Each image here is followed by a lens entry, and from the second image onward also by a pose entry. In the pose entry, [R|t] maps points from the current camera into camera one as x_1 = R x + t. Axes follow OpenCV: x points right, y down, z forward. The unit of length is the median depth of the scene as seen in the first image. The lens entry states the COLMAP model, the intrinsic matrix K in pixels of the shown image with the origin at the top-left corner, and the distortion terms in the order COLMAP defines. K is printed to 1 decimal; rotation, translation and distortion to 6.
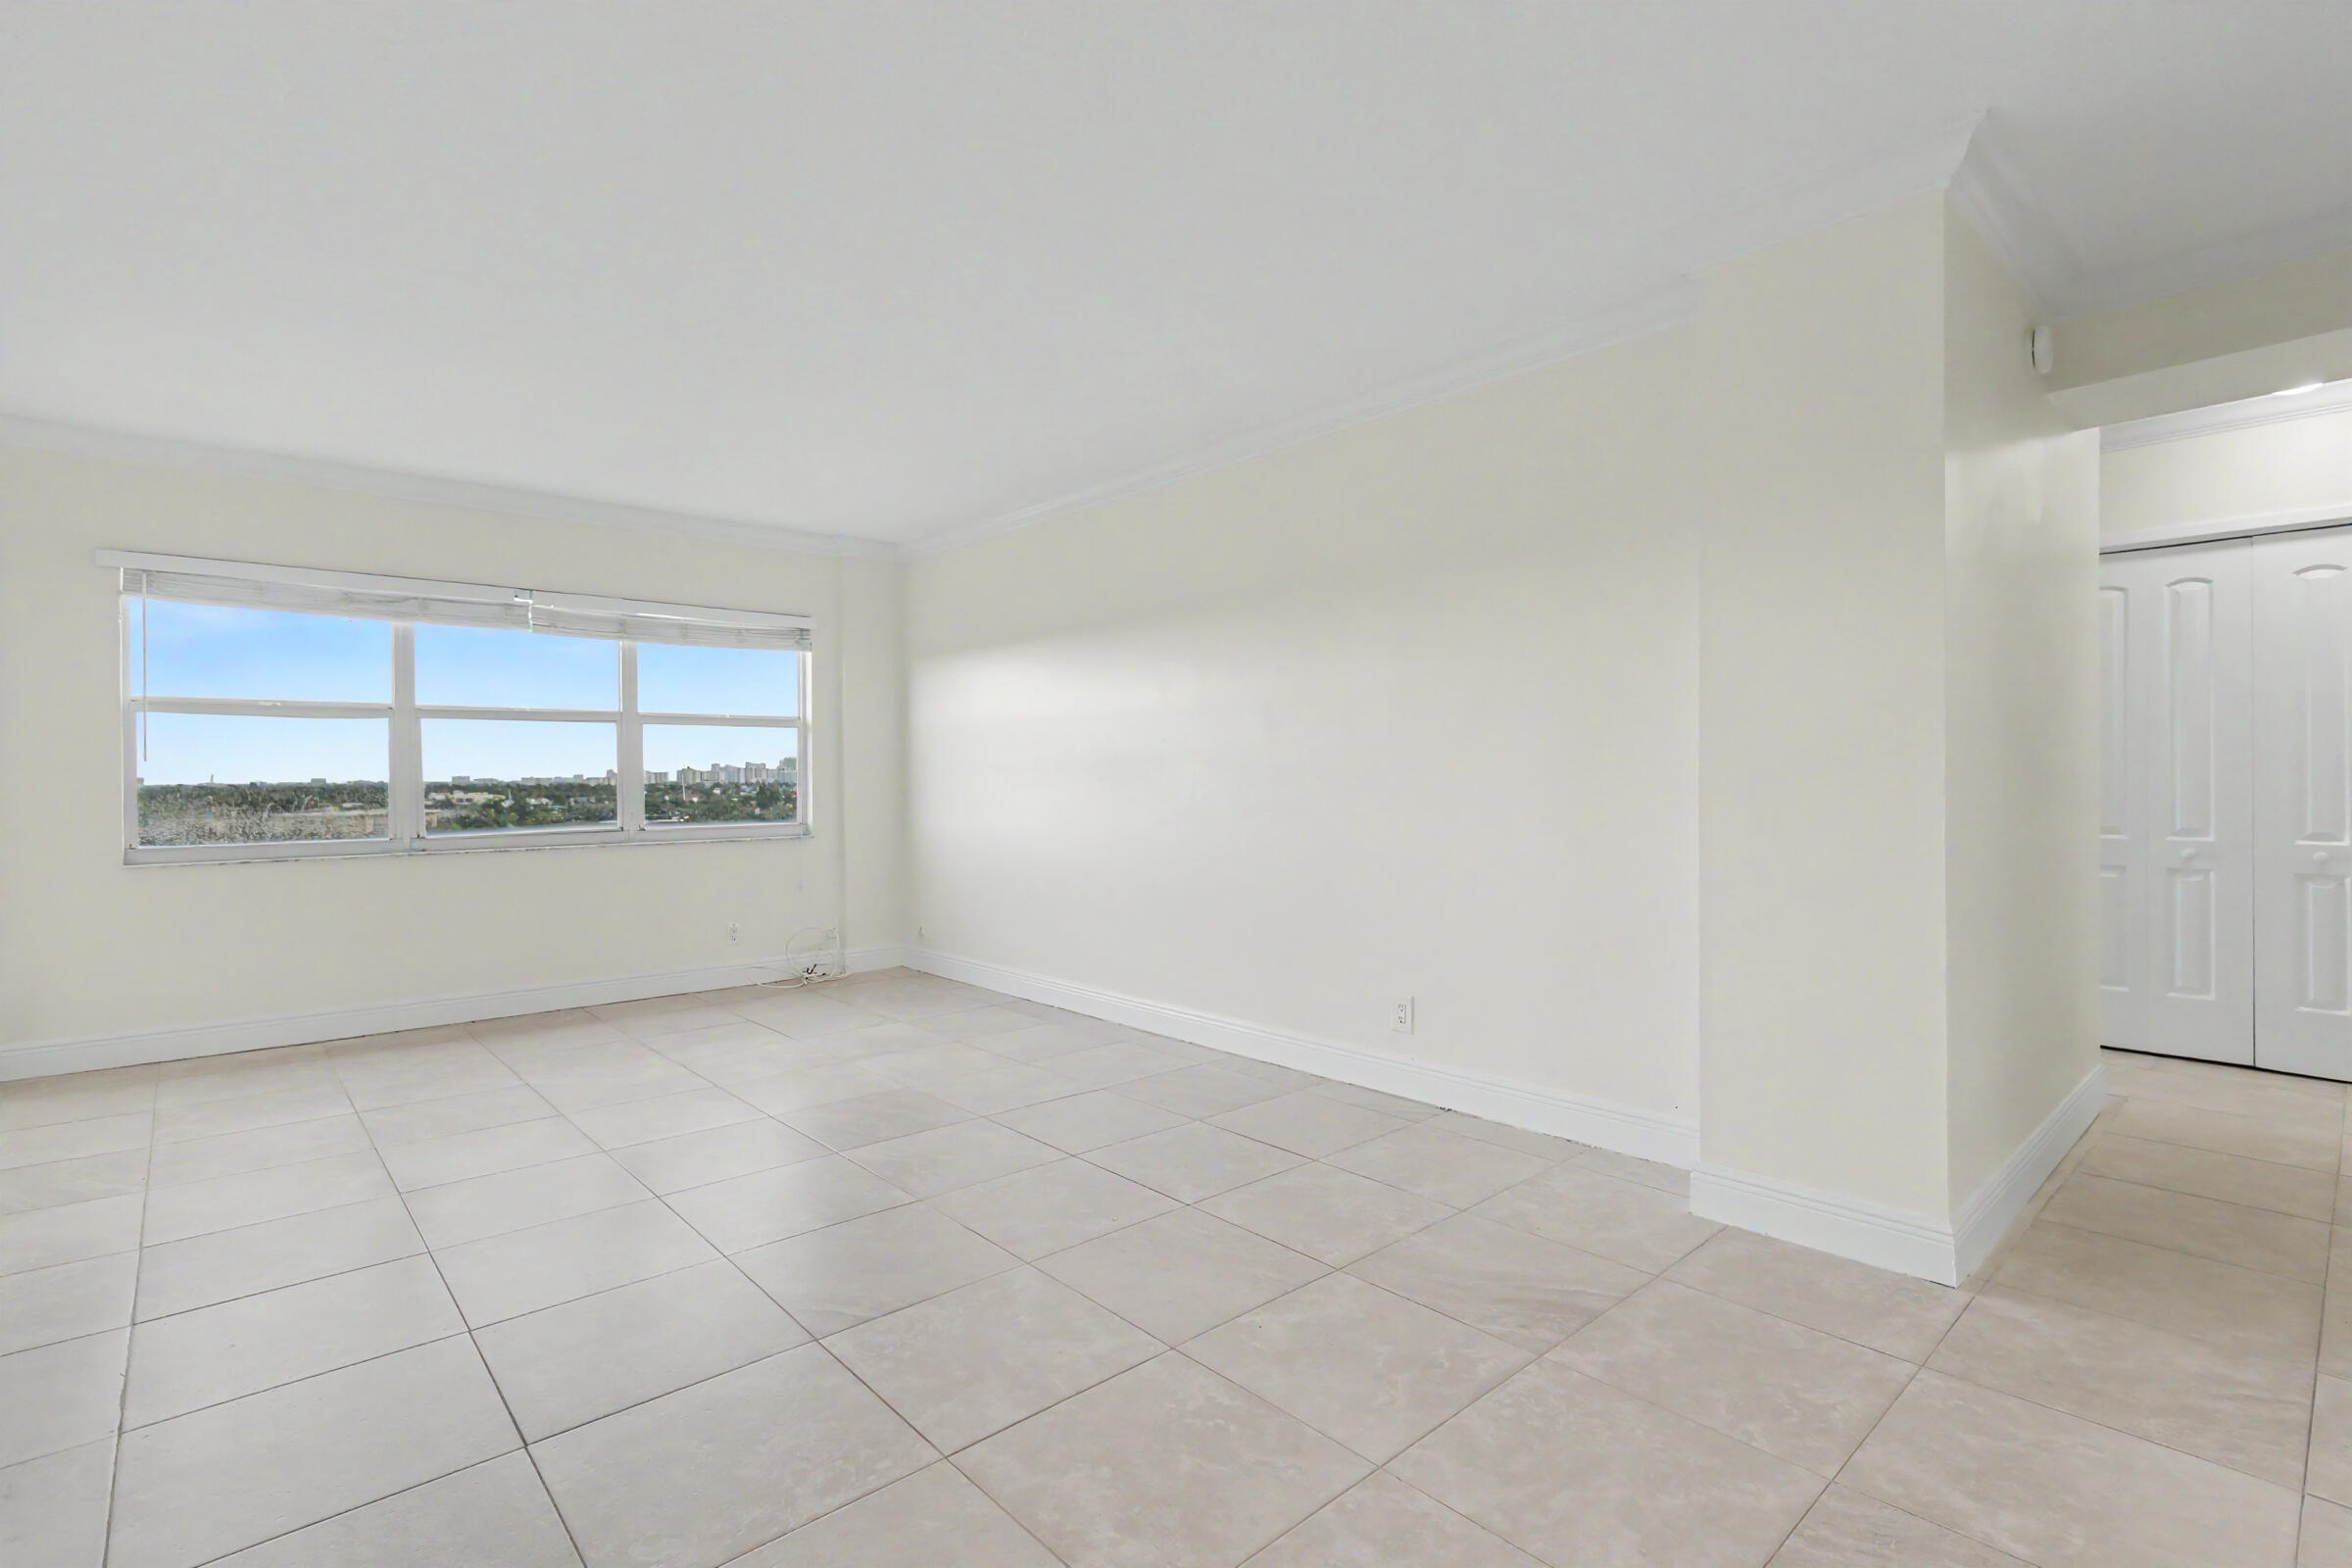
lens RADIAL K [[1084.6, 0, 1187.8], [0, 1084.6, 777.6], [0, 0, 1]] dist [0.002892, -0.000072]
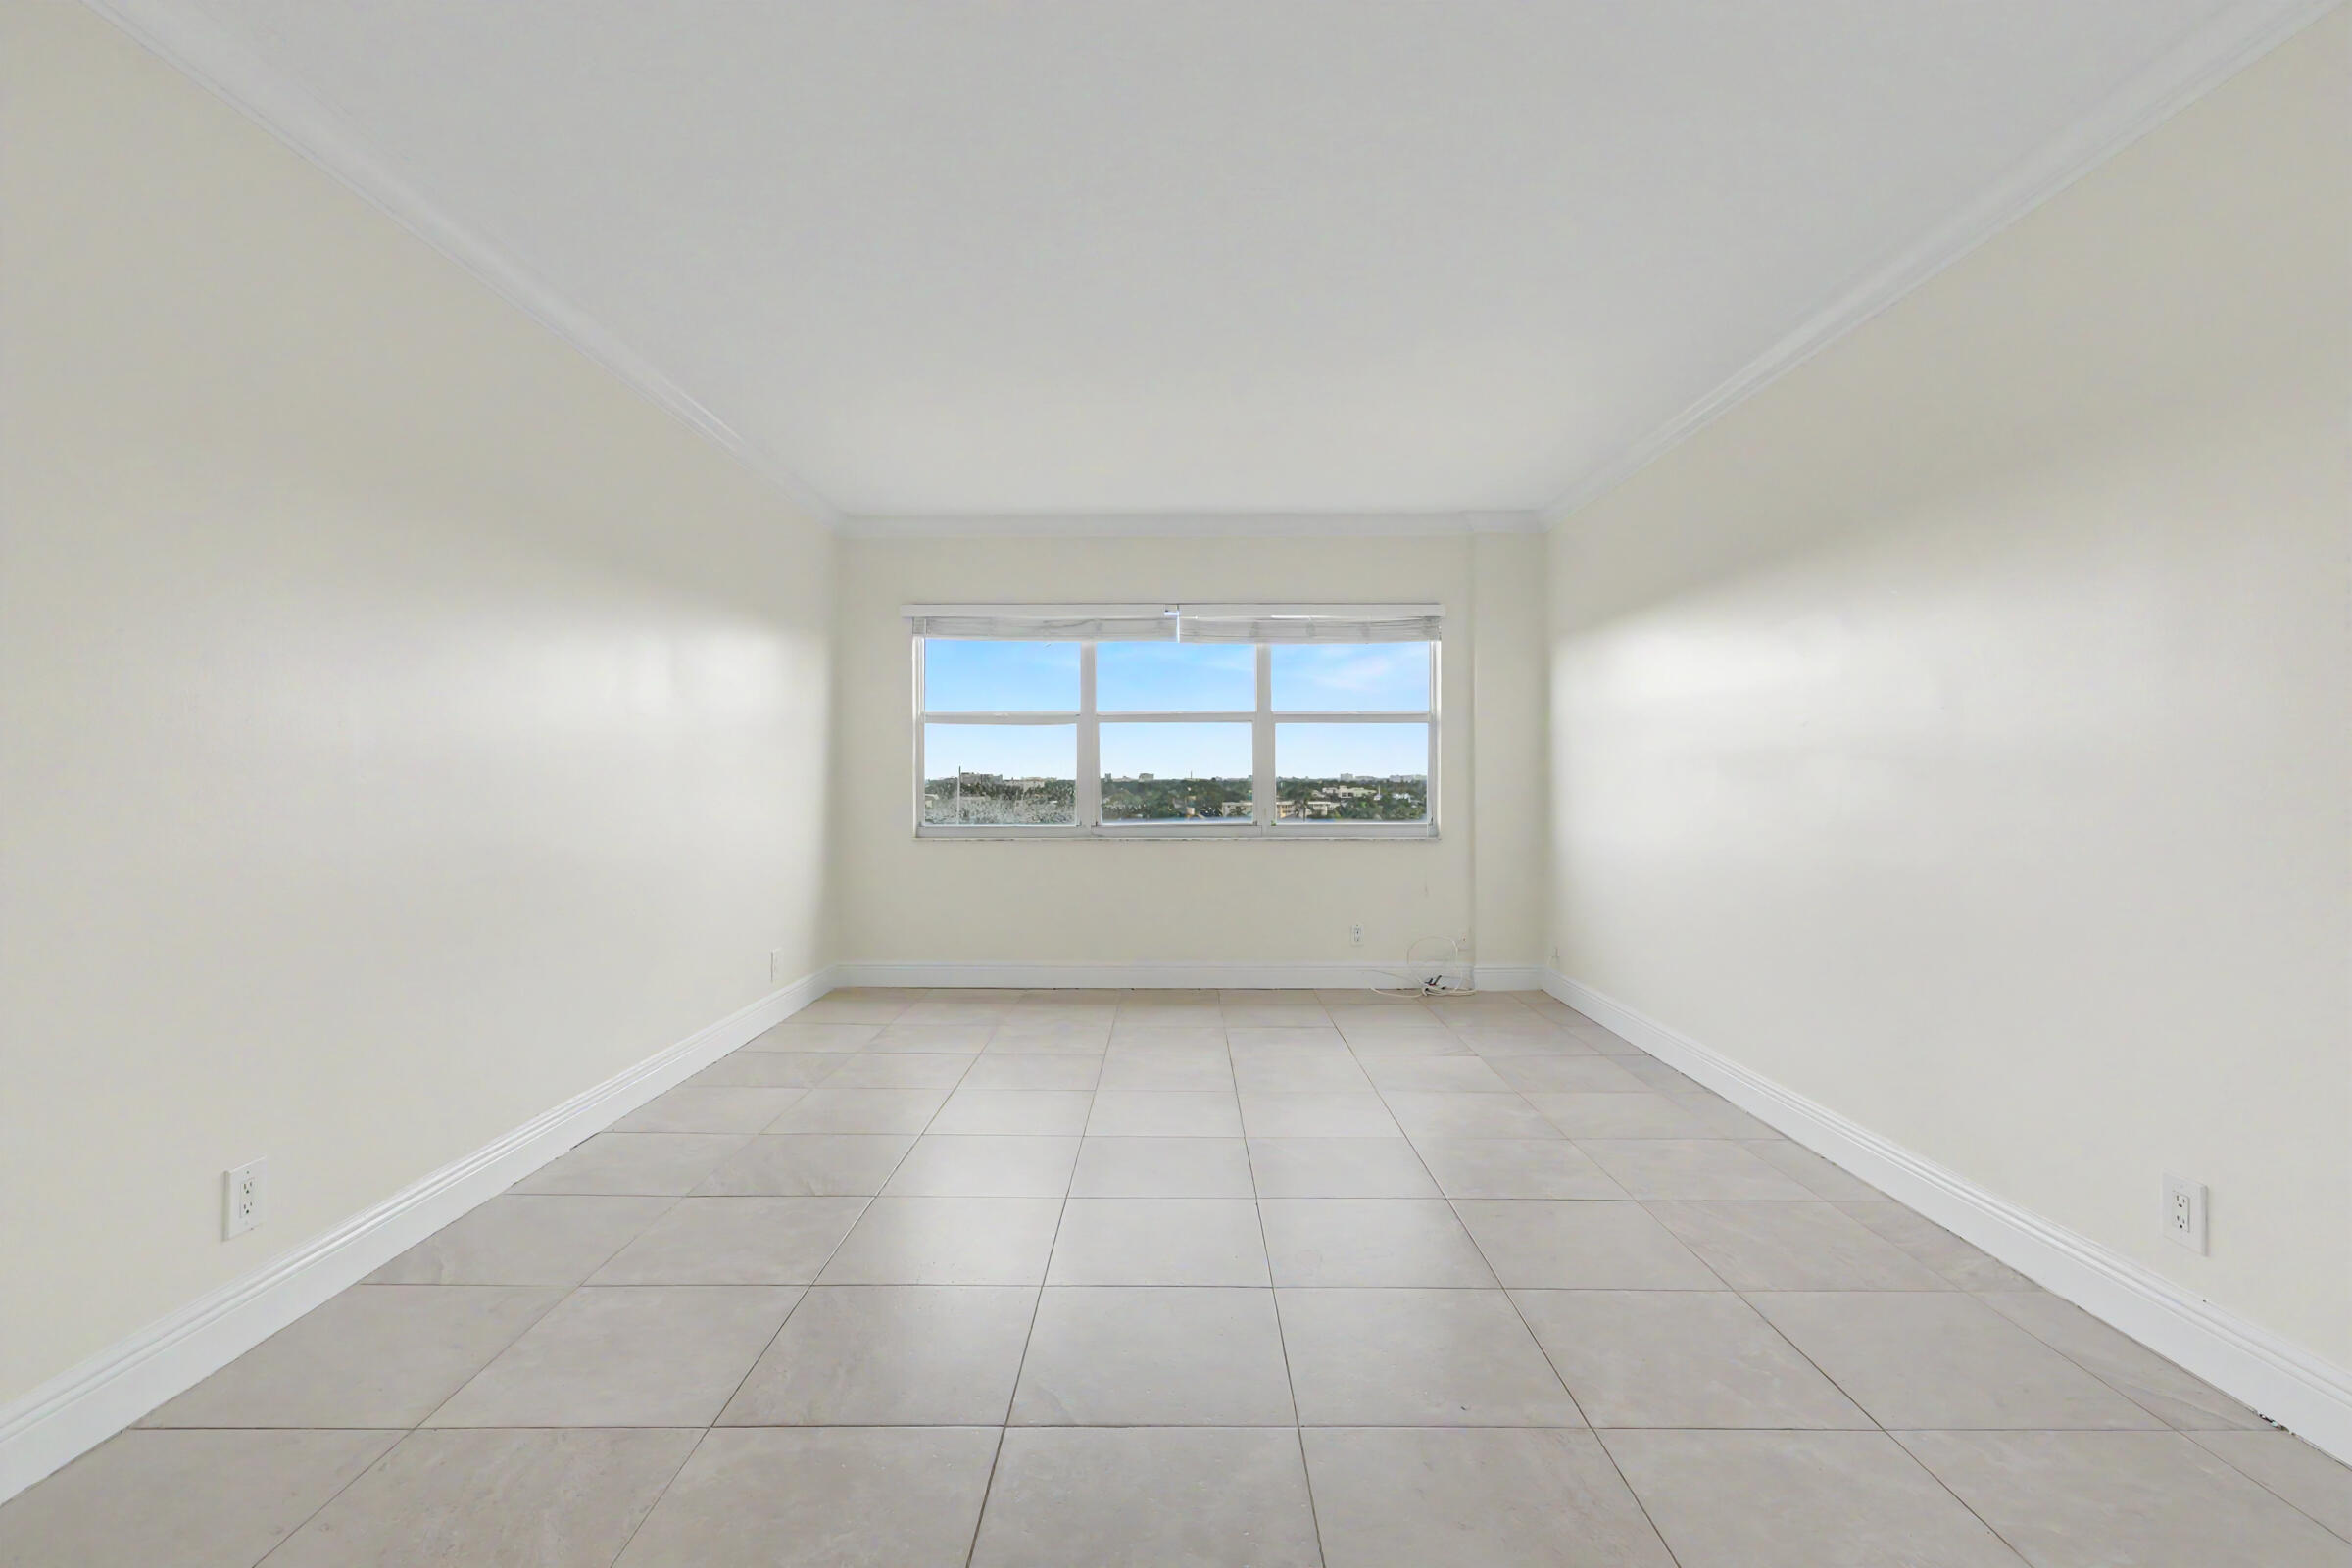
lens RADIAL K [[1084.6, 0, 1187.8], [0, 1084.6, 777.6], [0, 0, 1]] dist [0.002892, -0.000072]
pose [[0.740788, 0.004792, -0.671721, 0.136499], [-0.003822, 0.999988, 0.002919, 0.000073], [0.671728, 0.000405, 0.740798, 0.184192]]
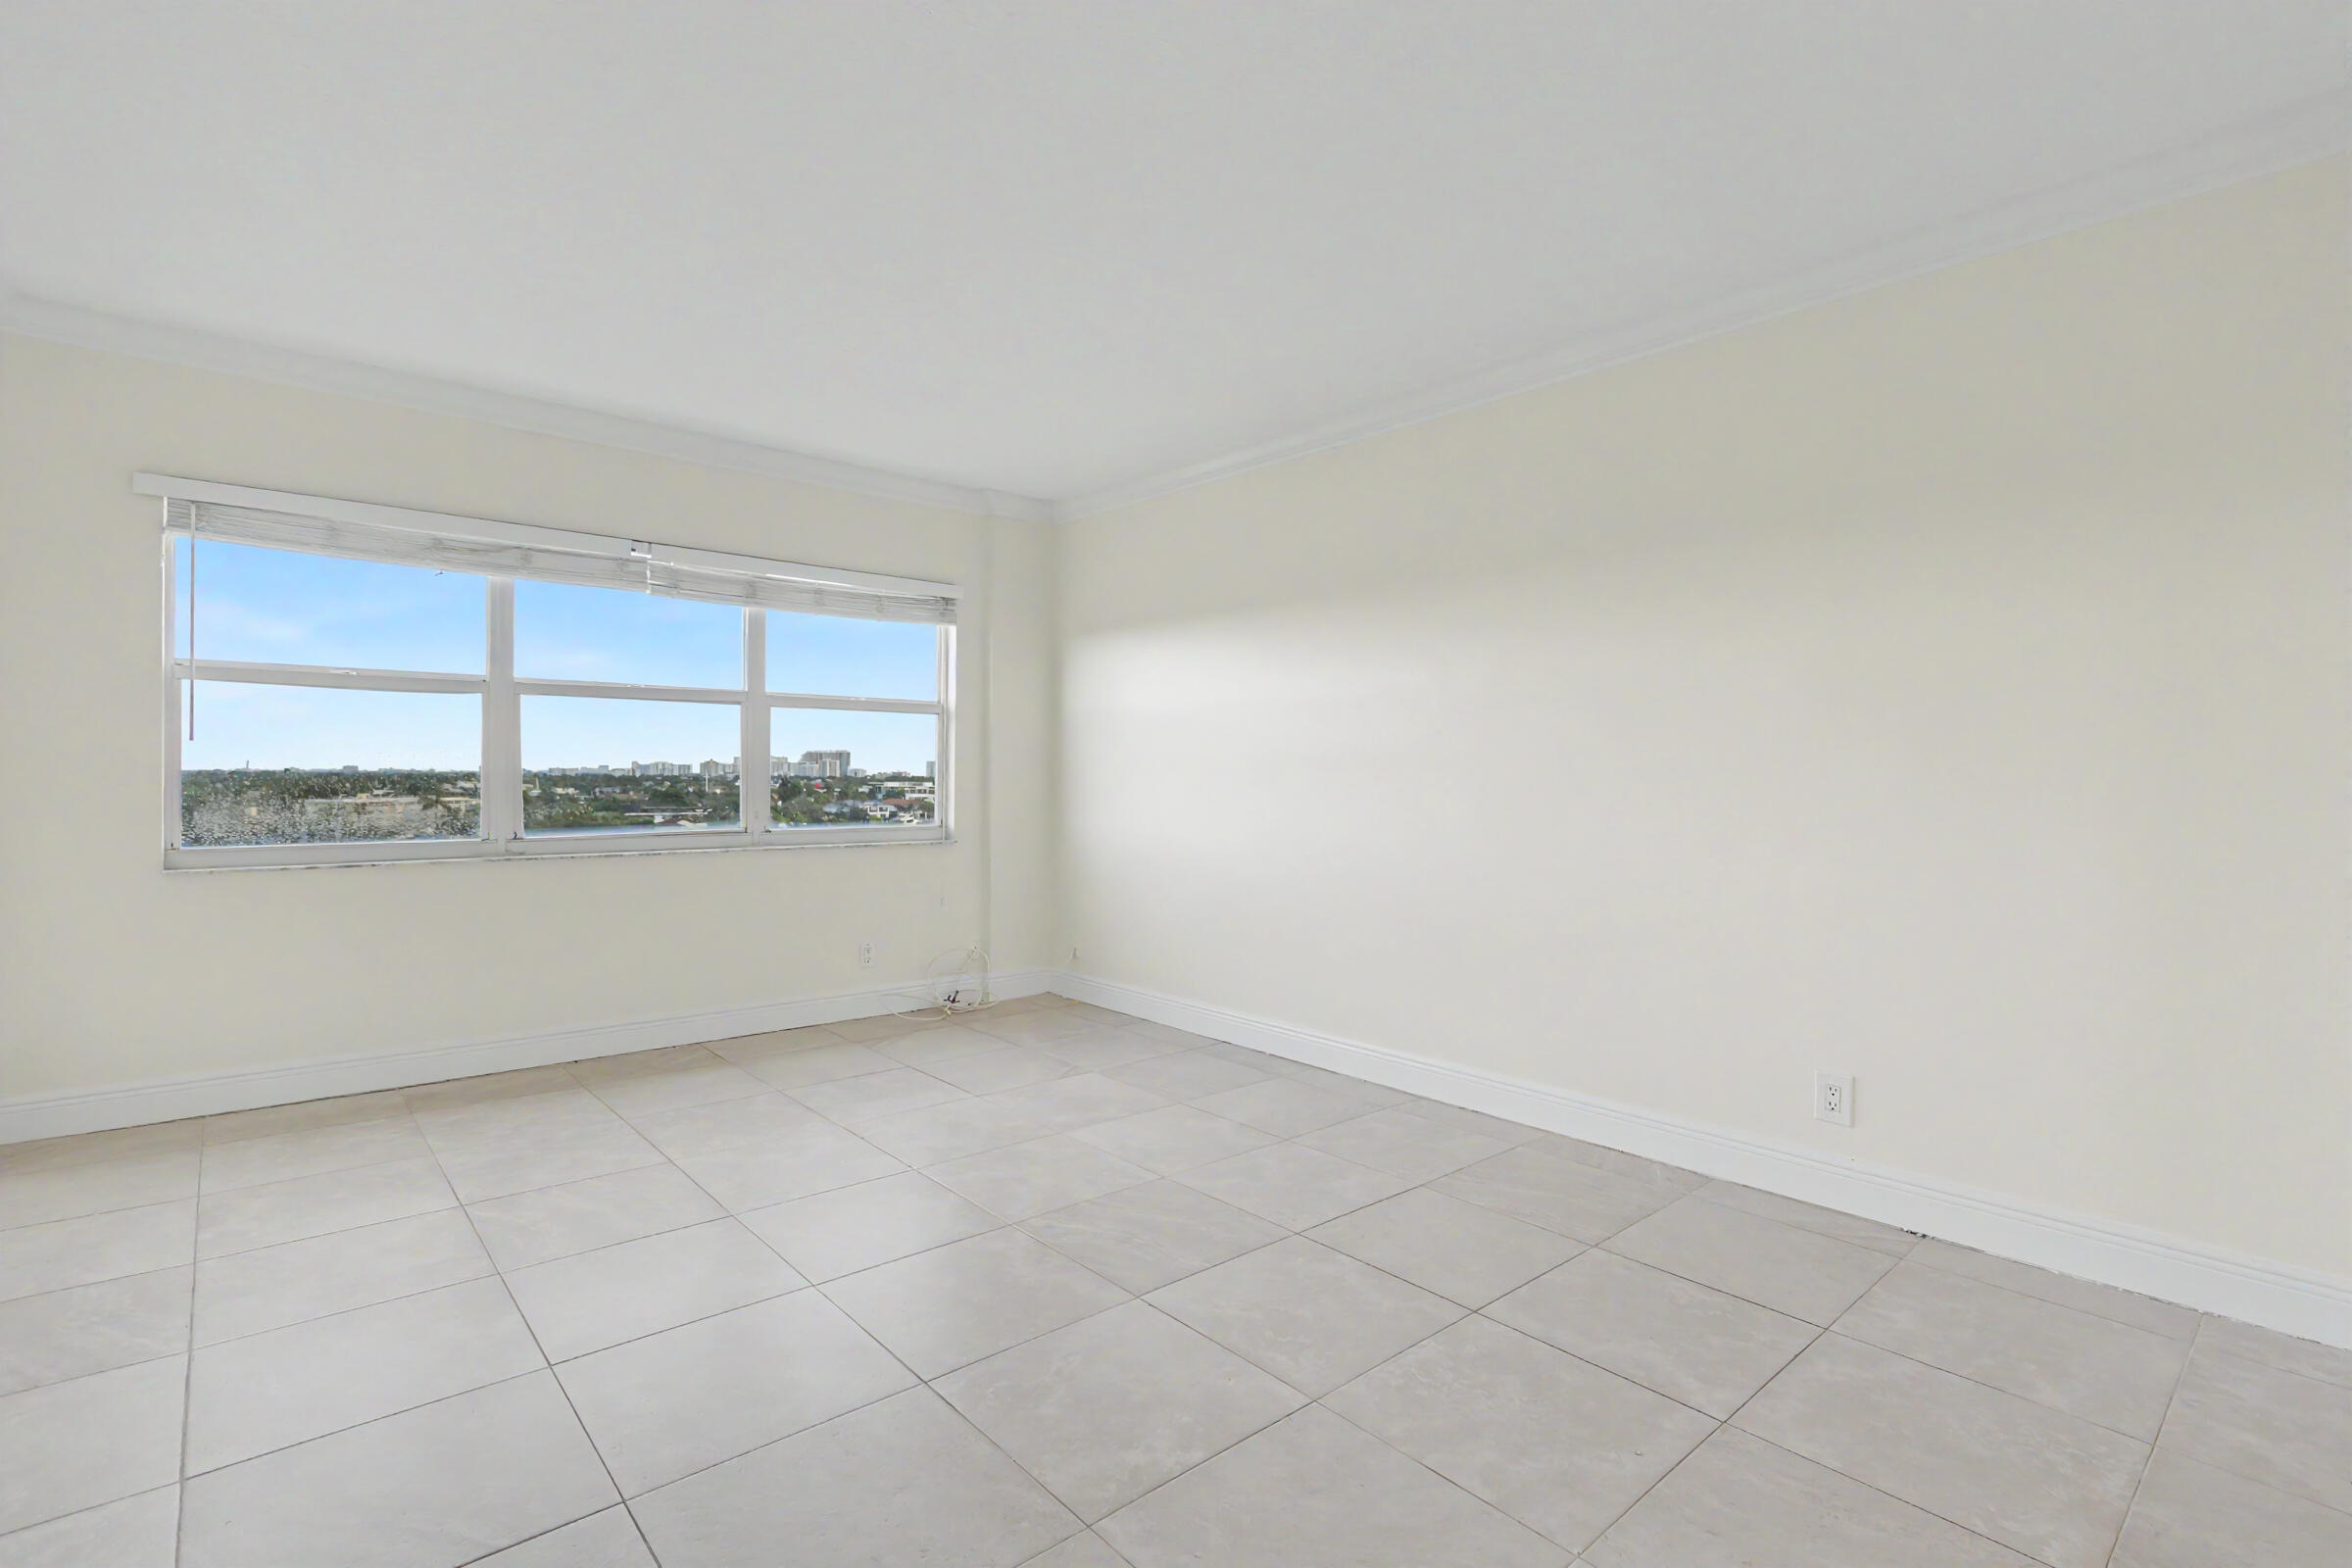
lens RADIAL K [[1076.0, 0, 1183.8], [0, 1076.0, 777.6], [0, 0, 1]] dist [0.004713, 0.000086]
pose [[0.999755, 0.013915, -0.017240, -0.171818], [-0.013898, 0.999903, 0.001122, 0.000675], [0.017254, -0.000882, 0.999851, 0.174279]]
